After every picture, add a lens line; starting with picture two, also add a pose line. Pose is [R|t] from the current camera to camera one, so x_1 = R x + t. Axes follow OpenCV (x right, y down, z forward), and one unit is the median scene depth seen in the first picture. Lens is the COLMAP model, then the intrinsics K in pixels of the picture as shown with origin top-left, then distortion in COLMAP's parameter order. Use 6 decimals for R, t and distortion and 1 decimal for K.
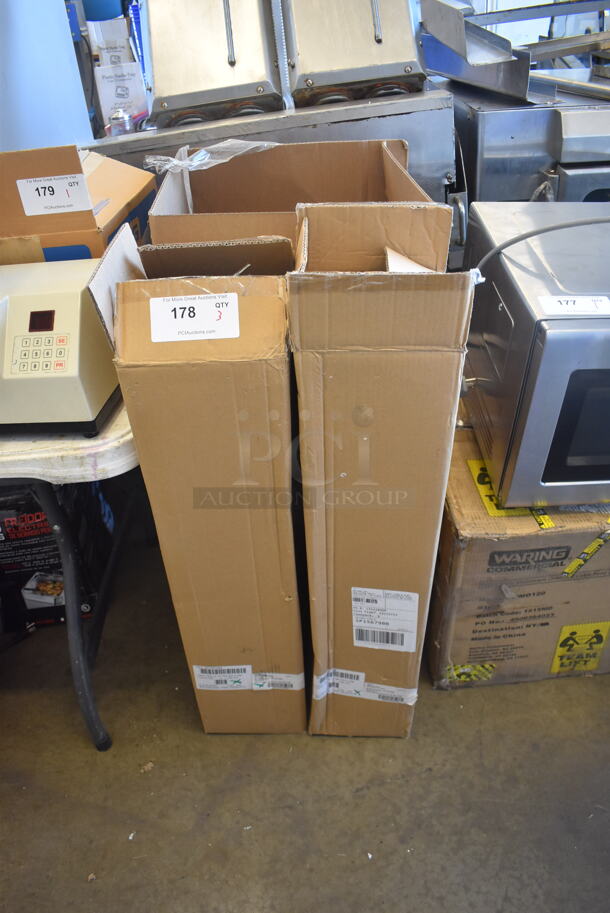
lens RADIAL K [[703.2, 0, 304.7], [0, 703.2, 455.4], [0, 0, 1]] dist [-0.089615, 0.012042]
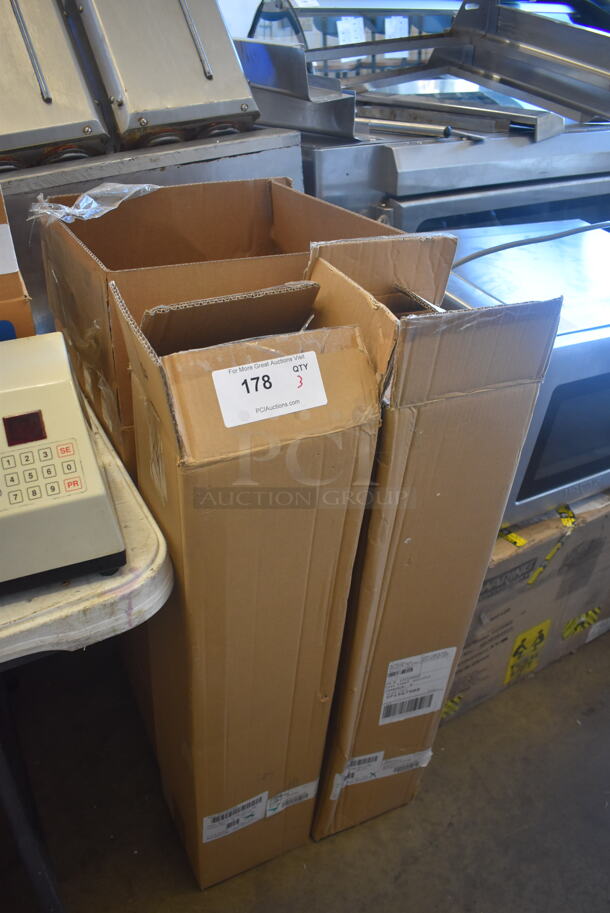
lens RADIAL K [[703.2, 0, 303.2], [0, 703.2, 458.1], [0, 0, 1]] dist [-0.089615, 0.012042]
pose [[0.886287, -0.192055, 0.421438, -0.327162], [0.220859, 0.975099, -0.020102, -0.067013], [-0.407083, 0.110895, 0.906634, 0.193390]]
